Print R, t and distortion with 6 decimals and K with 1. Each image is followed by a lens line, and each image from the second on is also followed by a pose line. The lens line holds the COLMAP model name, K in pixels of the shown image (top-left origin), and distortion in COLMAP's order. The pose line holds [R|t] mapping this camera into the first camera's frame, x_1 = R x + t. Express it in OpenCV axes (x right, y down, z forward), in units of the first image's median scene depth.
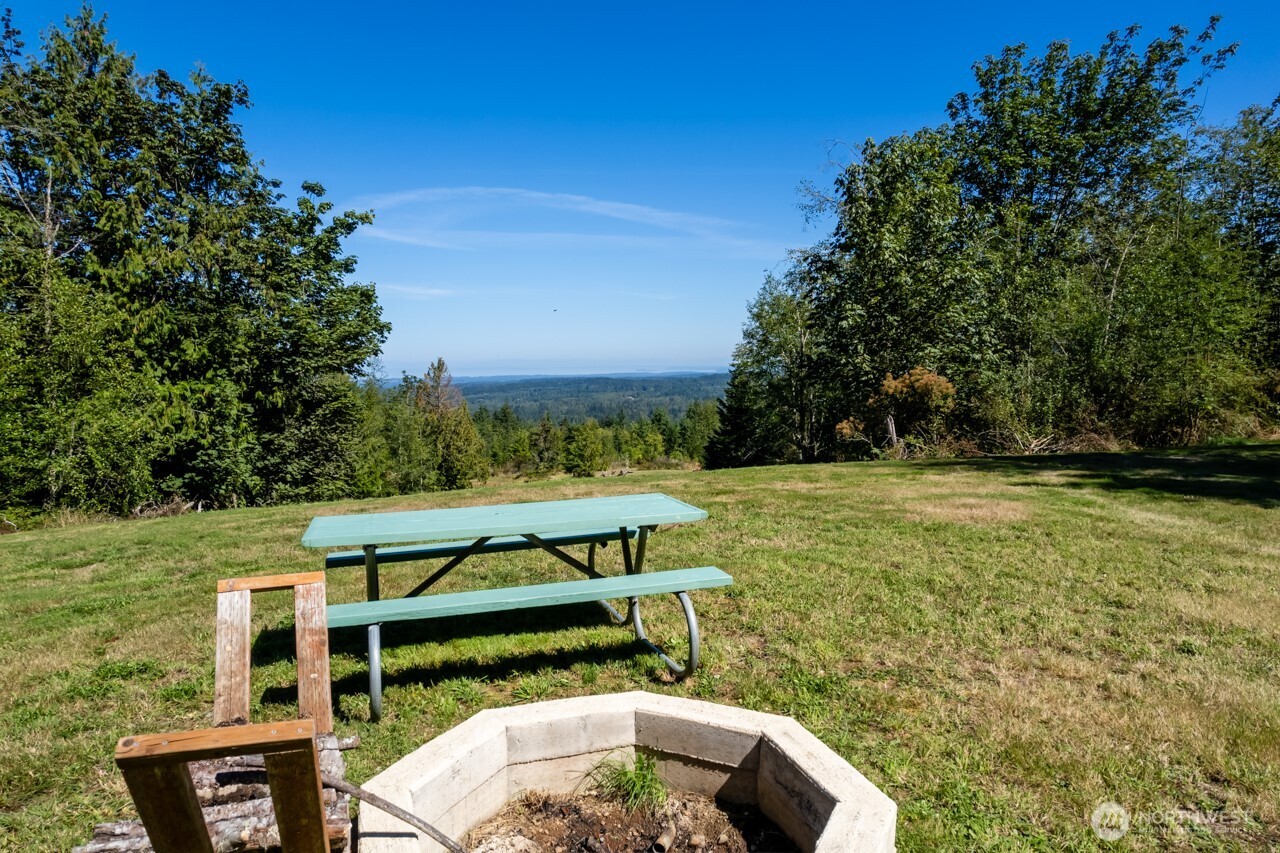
lens RADIAL K [[817.9, 0, 647.0], [0, 817.9, 432.1], [0, 0, 1]] dist [-0.075724, 0.081063]
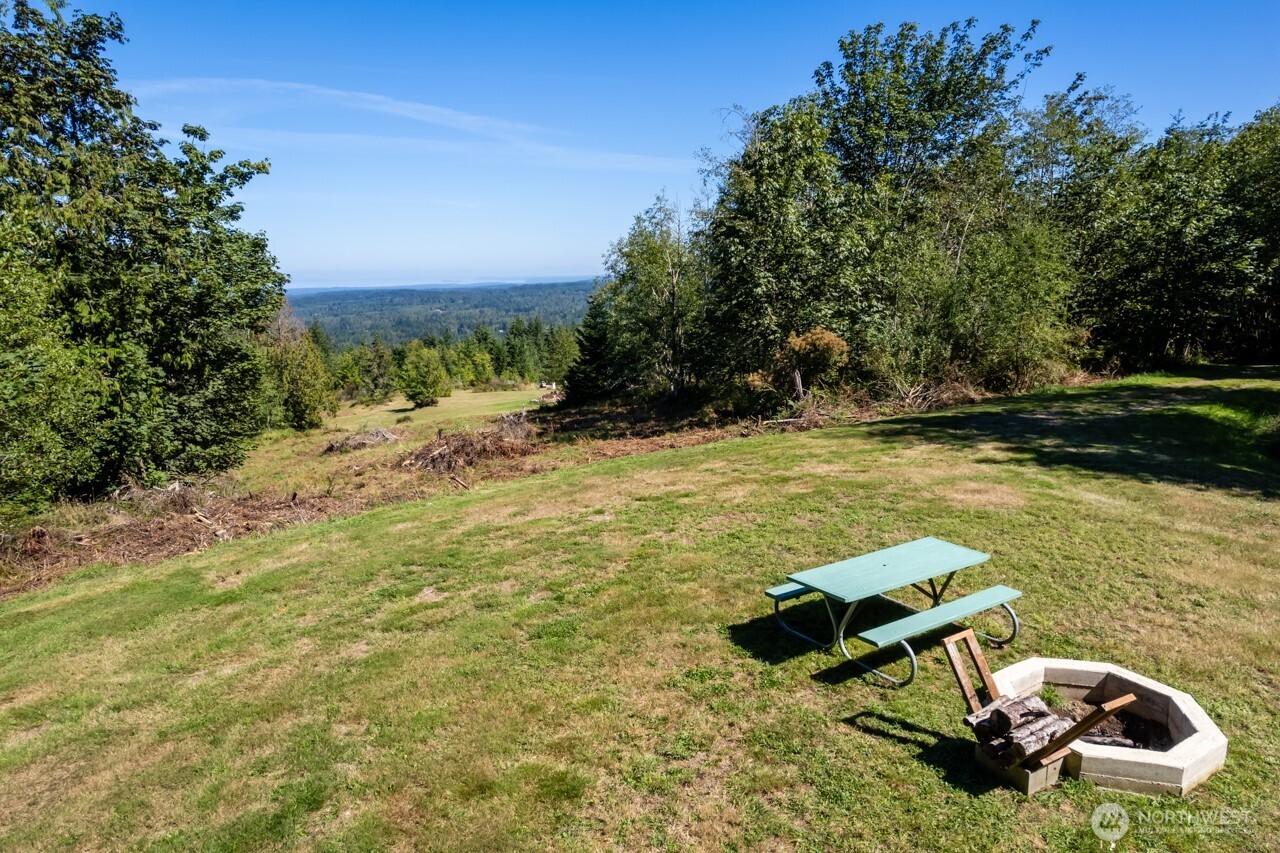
lens RADIAL K [[817.9, 0, 648.1], [0, 817.9, 431.7], [0, 0, 1]] dist [-0.075724, 0.081063]
pose [[0.973249, -0.044644, 0.225373, -0.141650], [0.020060, 0.993705, 0.110216, -0.052349], [-0.228875, -0.102747, 0.968018, -0.077002]]
